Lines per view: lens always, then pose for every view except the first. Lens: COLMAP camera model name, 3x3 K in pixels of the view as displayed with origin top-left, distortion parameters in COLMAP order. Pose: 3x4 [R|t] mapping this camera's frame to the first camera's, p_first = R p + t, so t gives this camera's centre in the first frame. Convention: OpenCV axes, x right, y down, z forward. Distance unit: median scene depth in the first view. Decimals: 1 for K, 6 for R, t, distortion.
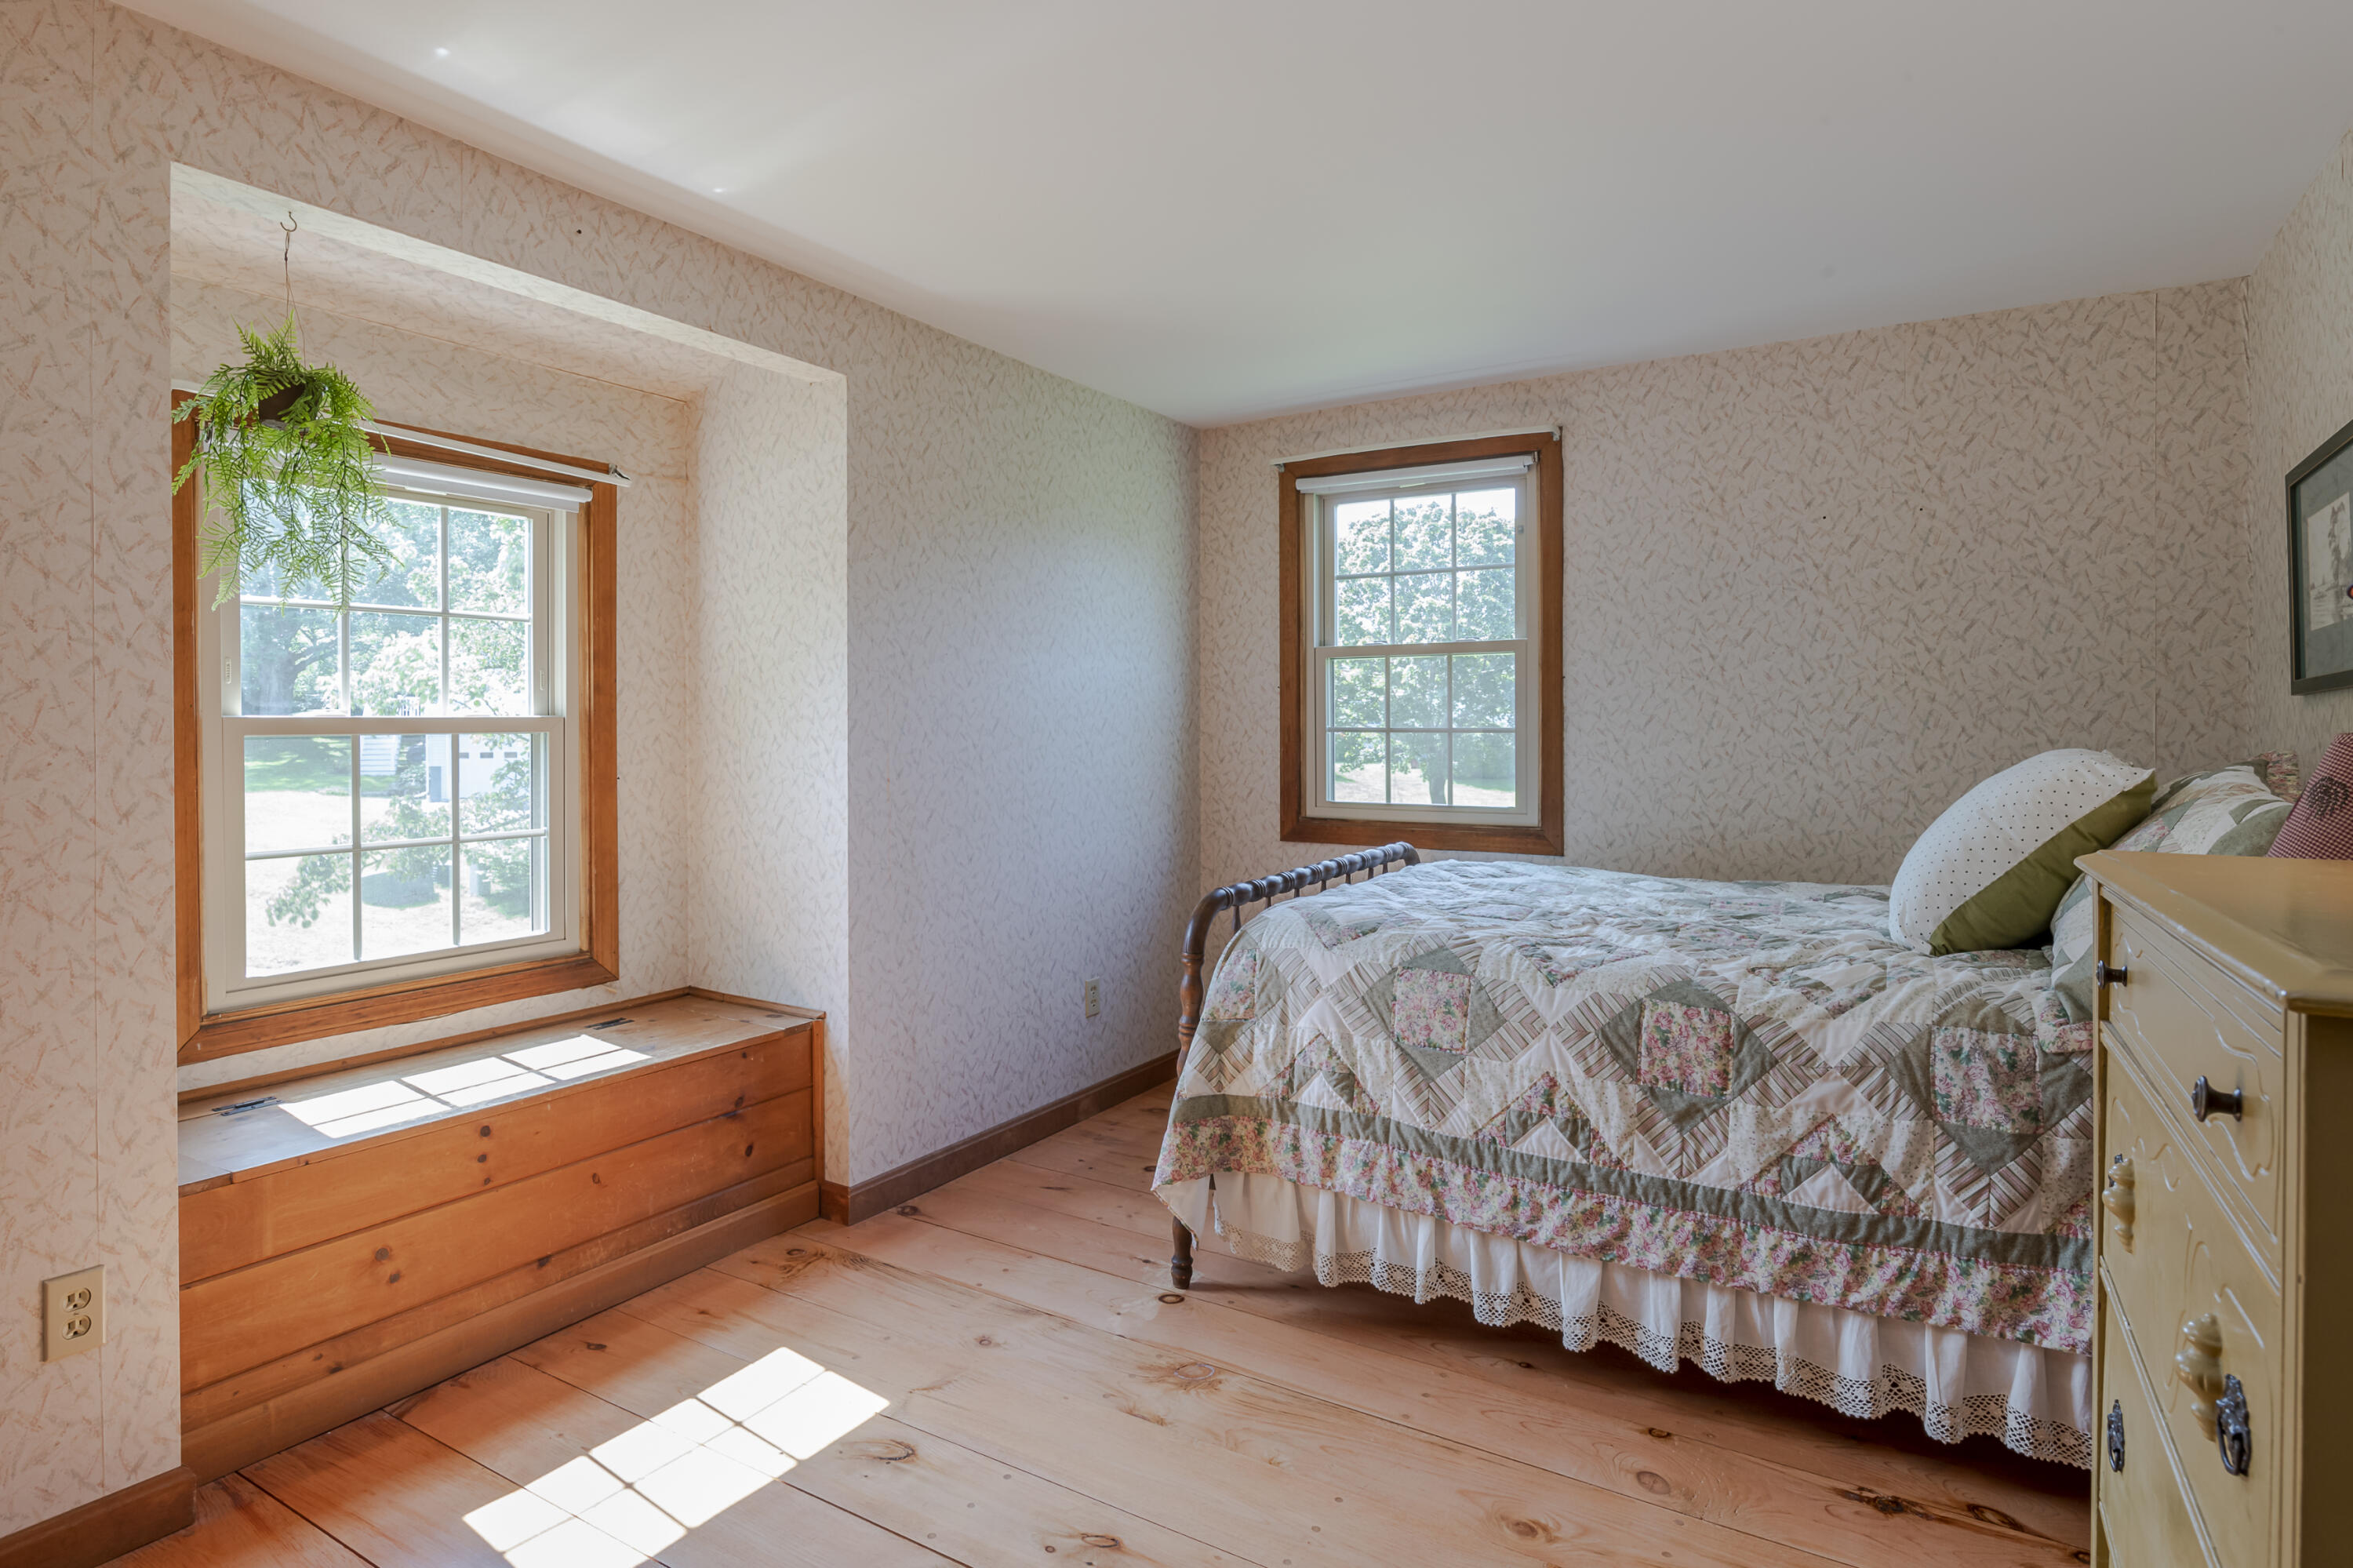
lens RADIAL K [[1255.3, 0, 1175.0], [0, 1255.3, 746.4], [0, 0, 1]] dist [-0.000629, -0.000636]
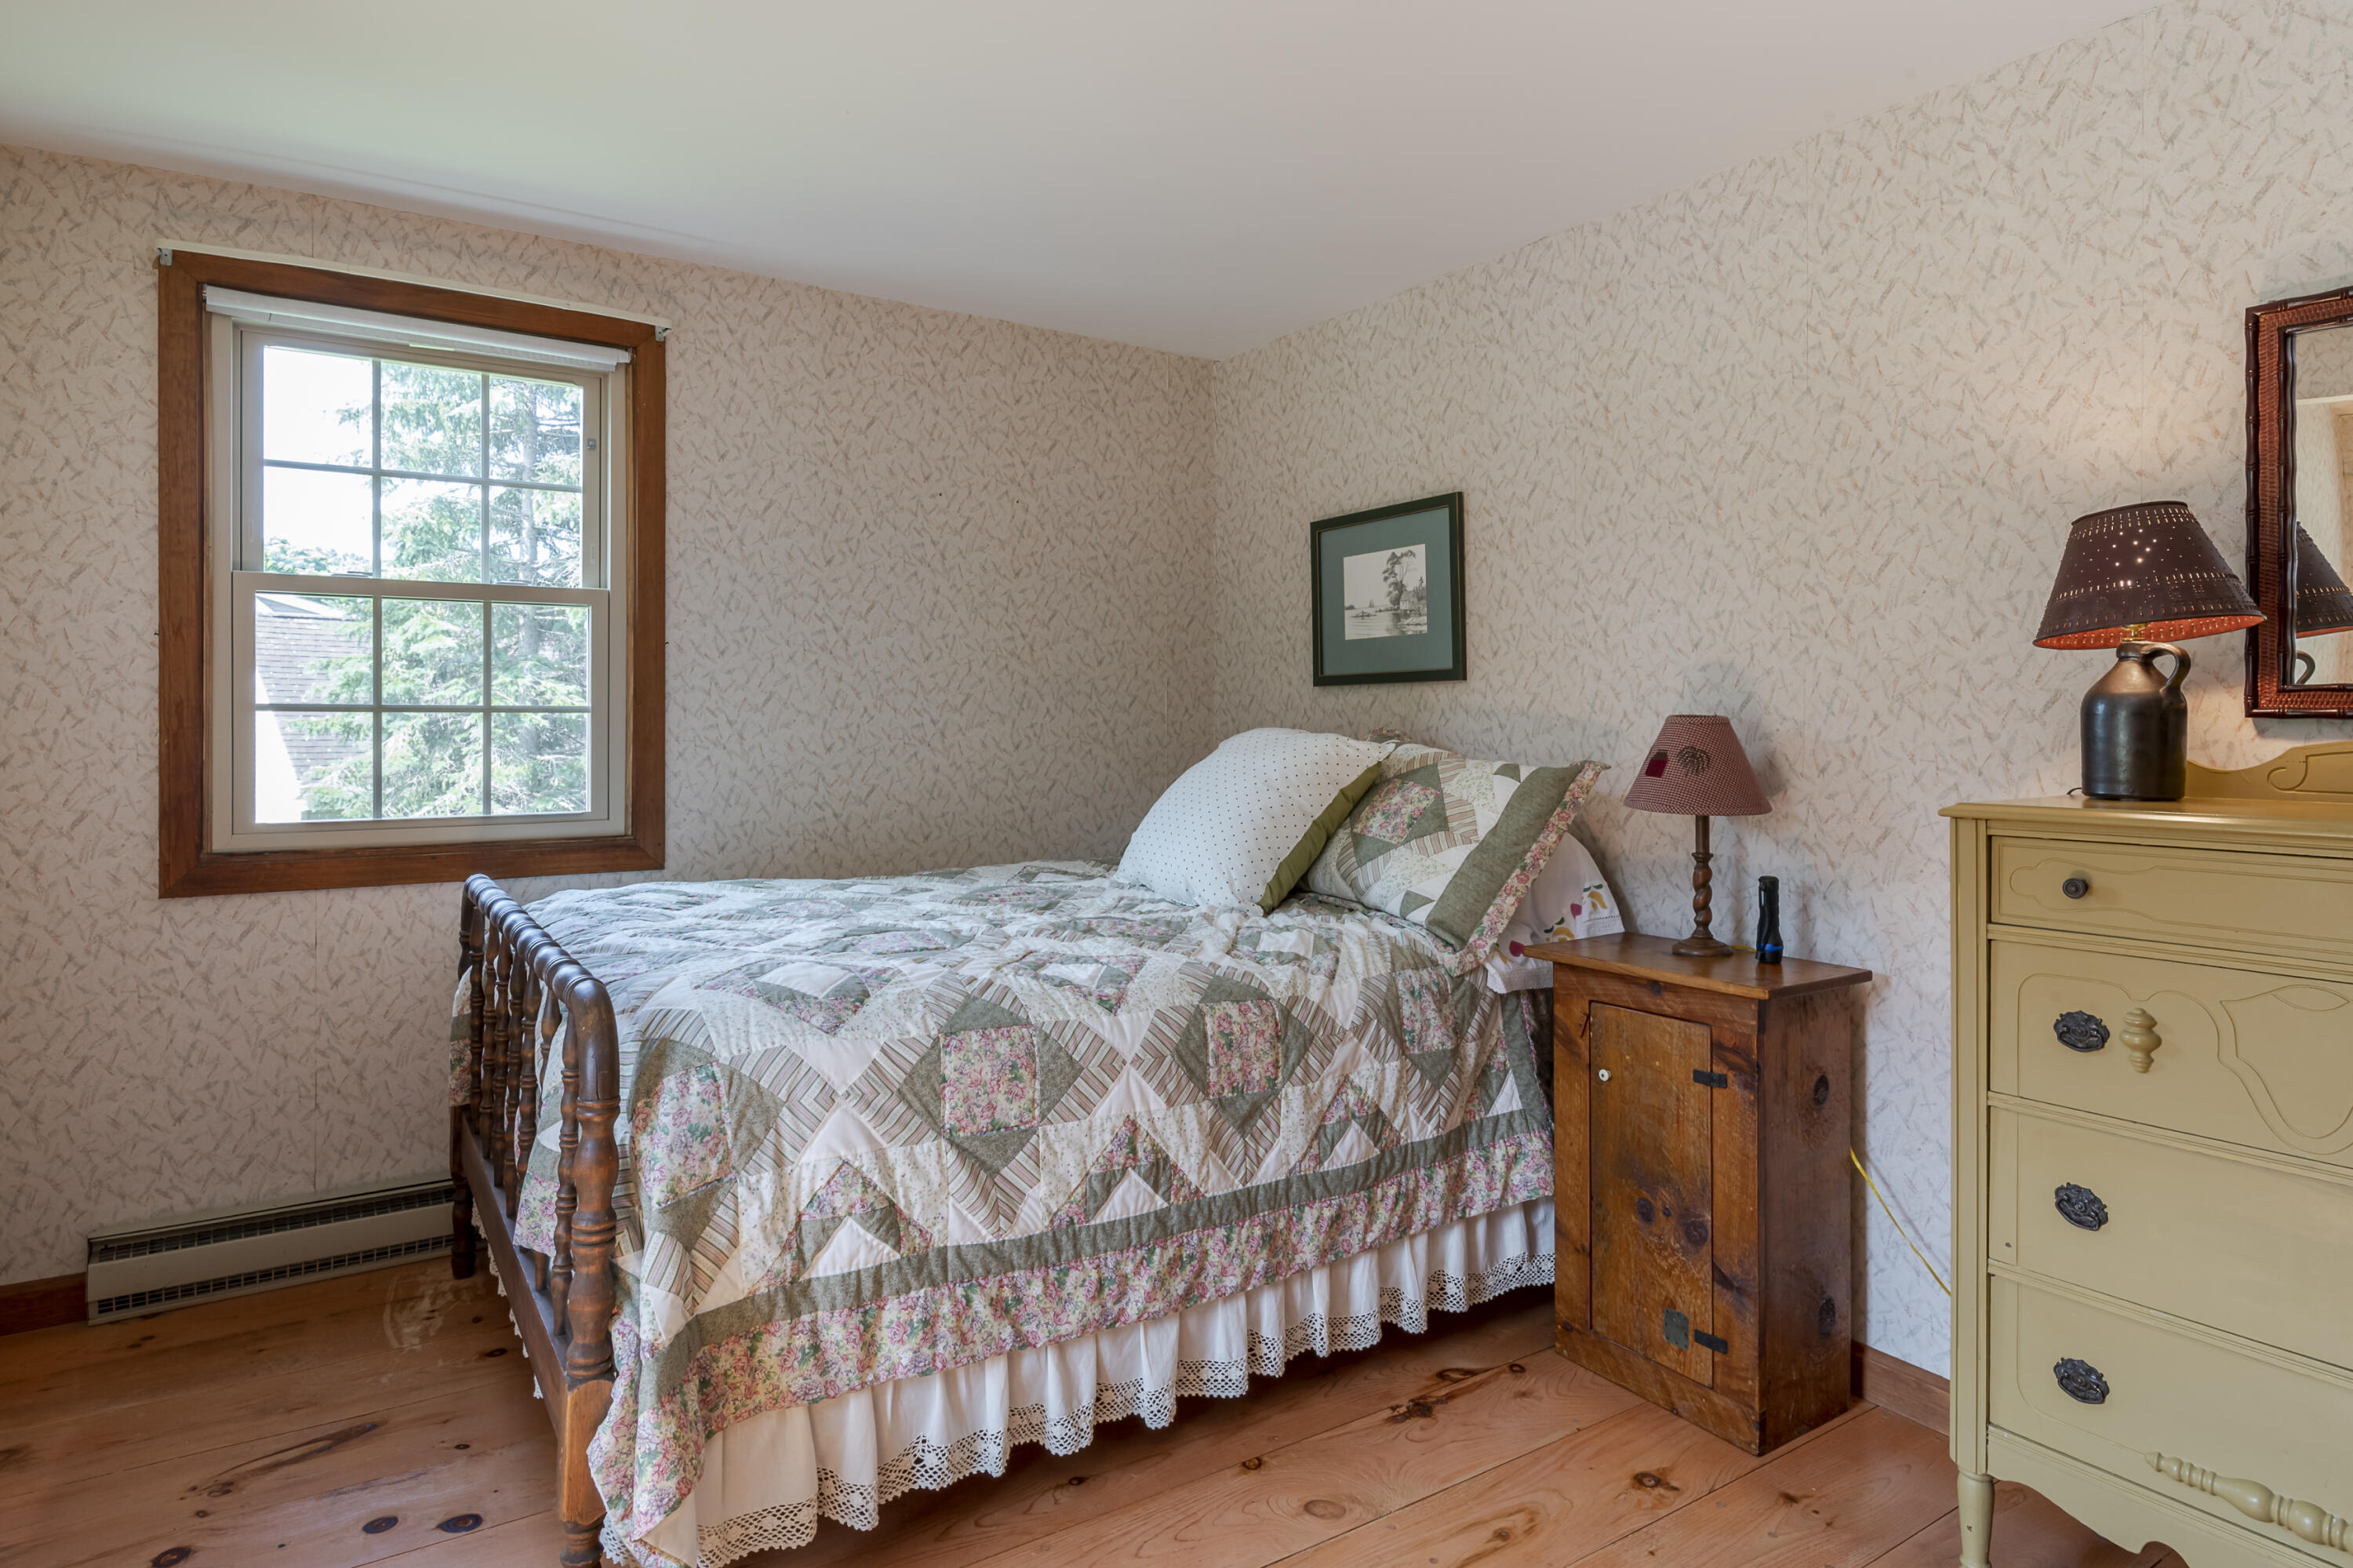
lens RADIAL K [[1294.9, 0, 1179.2], [0, 1294.9, 720.2], [0, 0, 1]] dist [0.000357, -0.000650]
pose [[0.430818, -0.004708, 0.902427, -0.467597], [0.007408, 0.999971, 0.001681, -0.008641], [-0.902409, 0.005961, 0.430840, 0.580755]]
